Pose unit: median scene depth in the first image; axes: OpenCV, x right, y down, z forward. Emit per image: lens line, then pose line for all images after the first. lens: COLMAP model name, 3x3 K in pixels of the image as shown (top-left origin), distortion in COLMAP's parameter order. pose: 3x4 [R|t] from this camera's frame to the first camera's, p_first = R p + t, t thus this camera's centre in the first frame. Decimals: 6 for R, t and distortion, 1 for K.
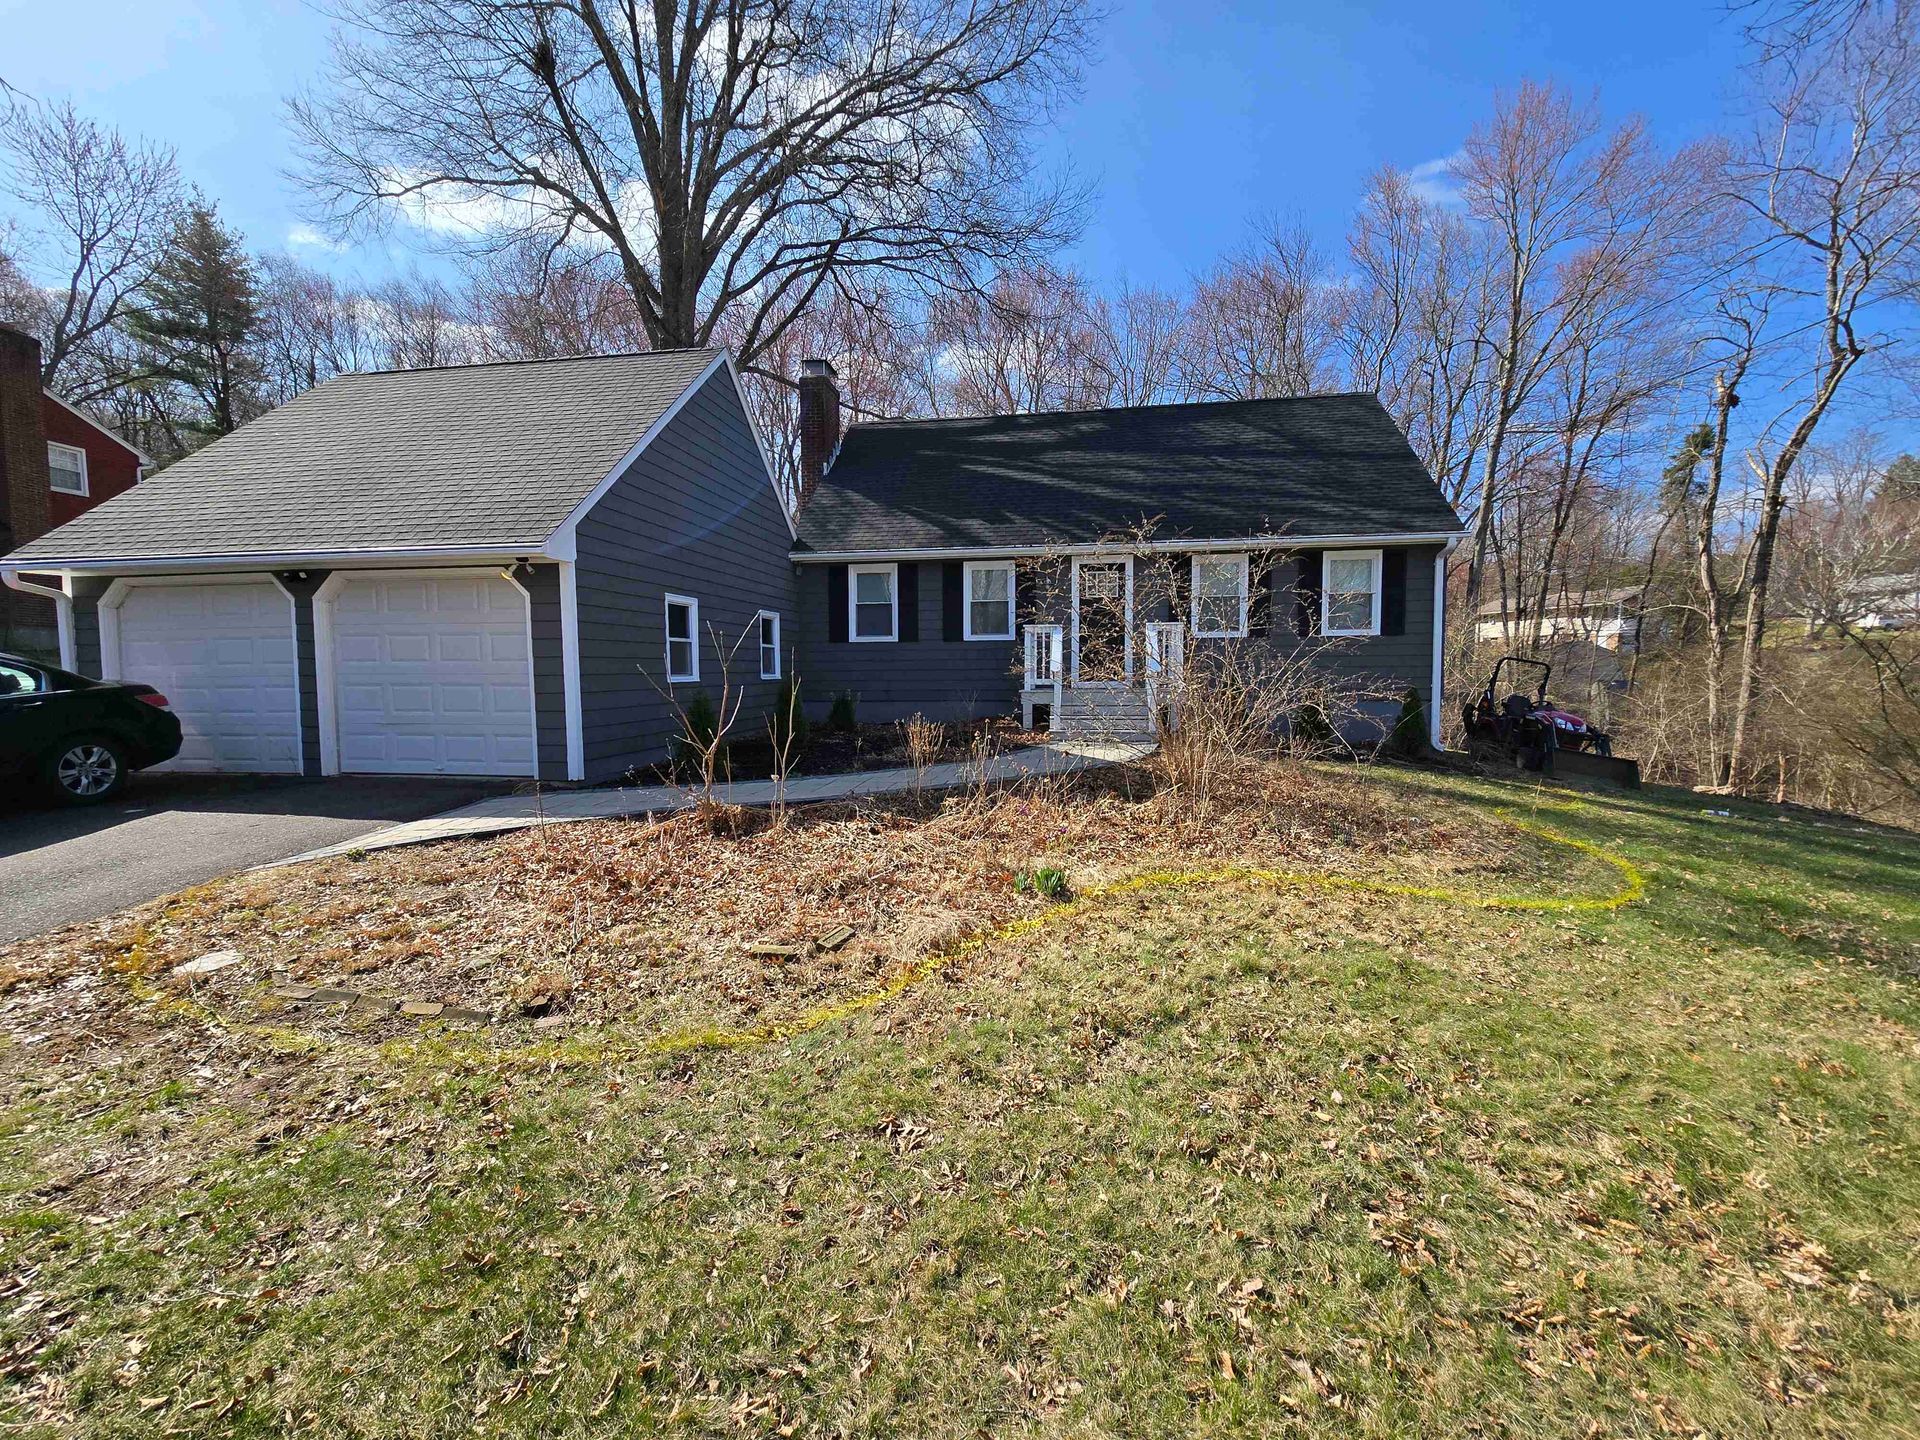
lens RADIAL K [[783.6, 0, 960.0], [0, 783.6, 720.0], [0, 0, 1]] dist [-0.001536, -0.000532]
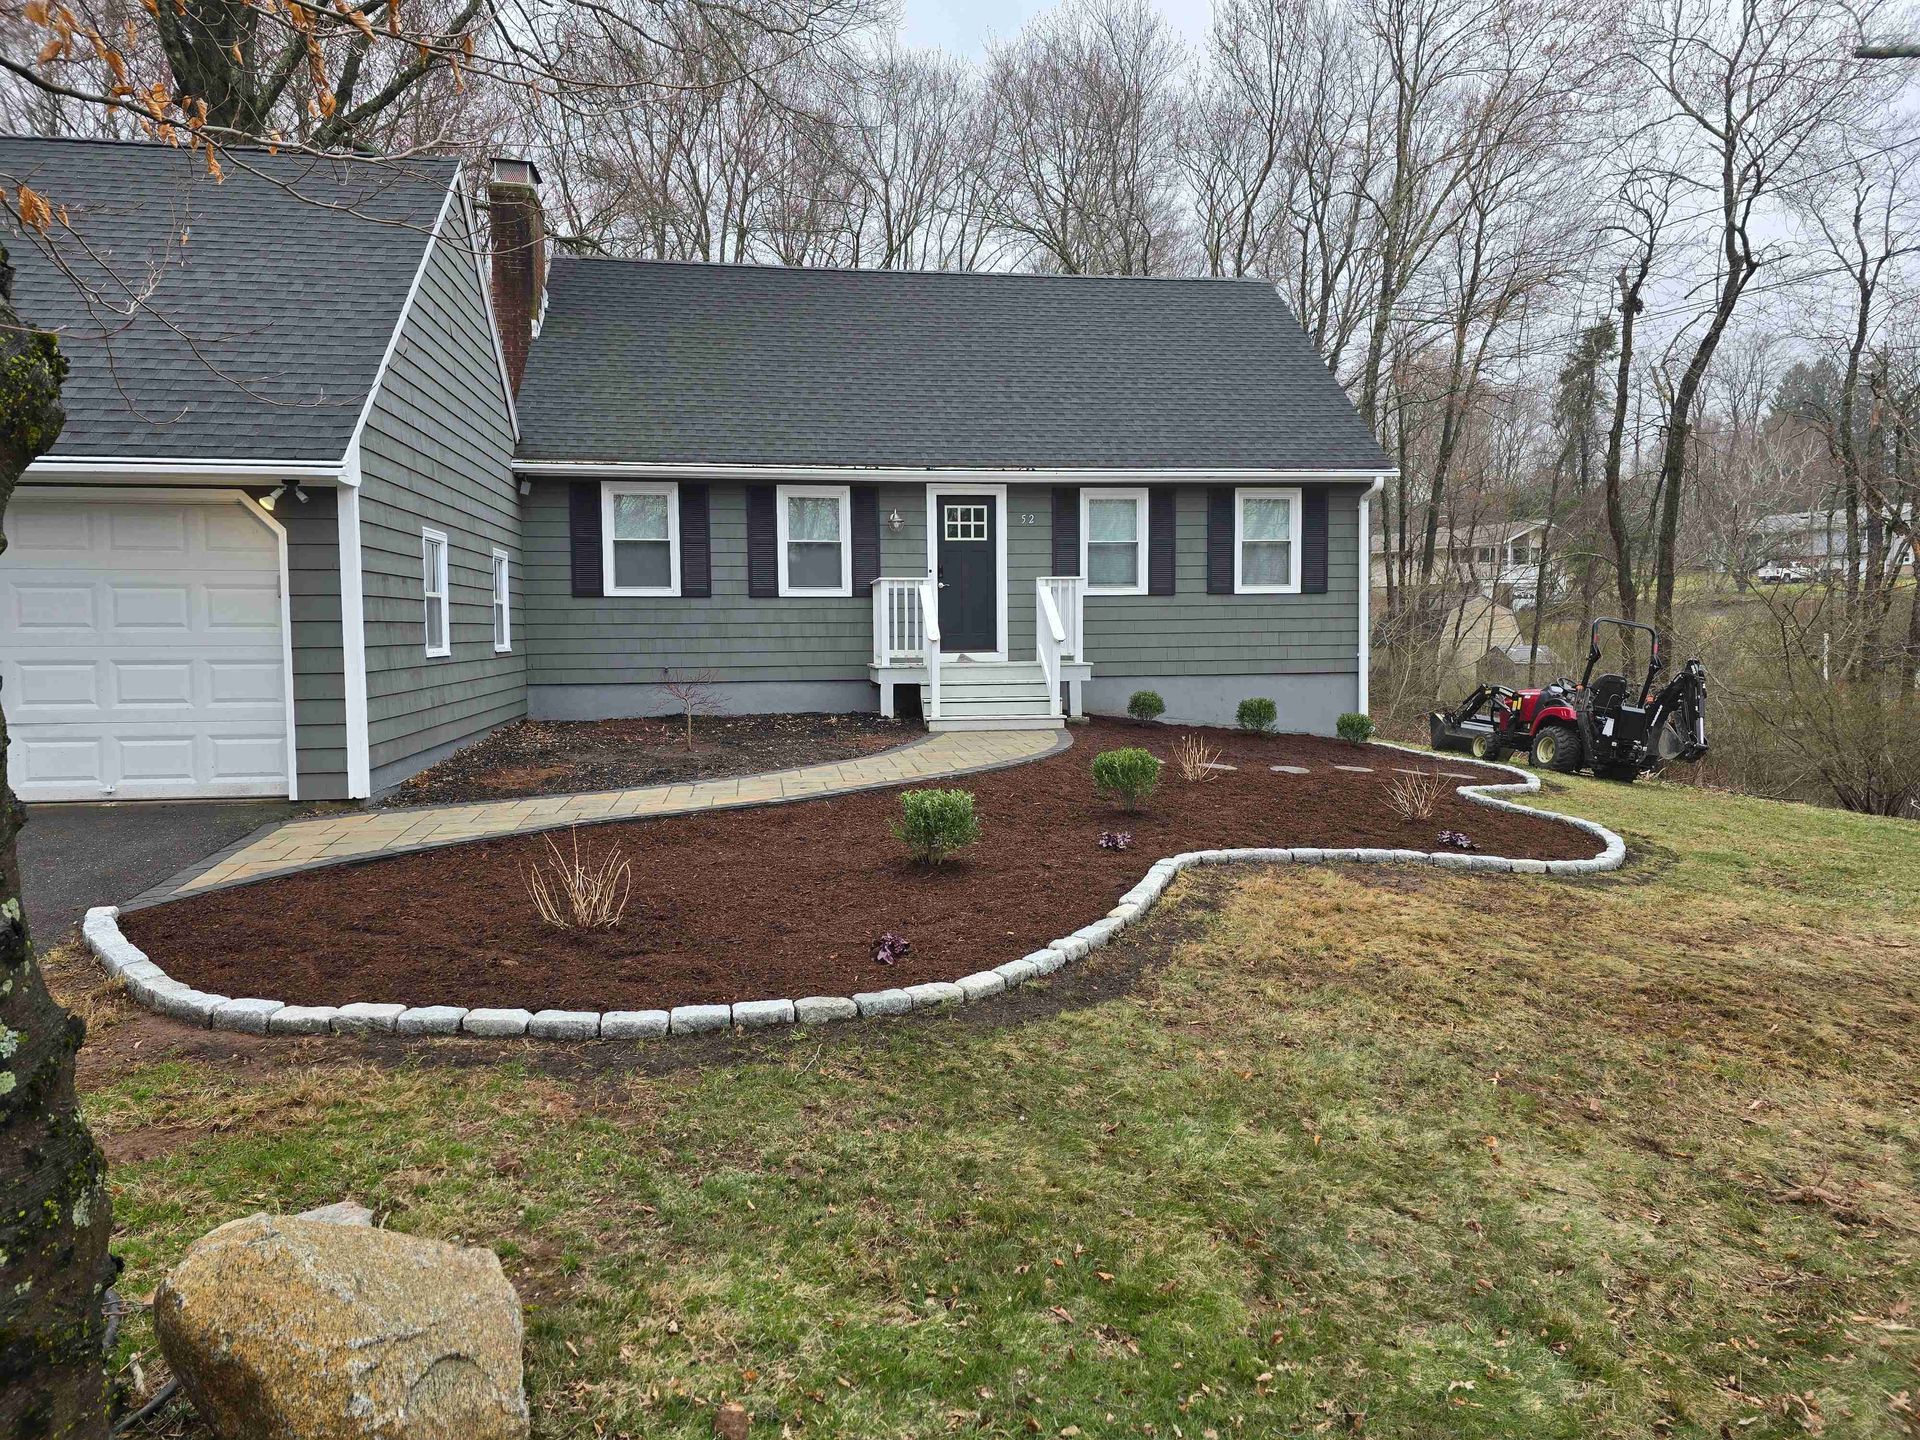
lens RADIAL K [[1293.5, 0, 960.0], [0, 1293.5, 720.0], [0, 0, 1]] dist [0.002703, -0.029565]
pose [[0.955043, -0.017864, 0.295929, -0.180335], [0.016657, 0.999839, 0.006599, 0.005128], [-0.296000, -0.001373, 0.955187, -0.152537]]
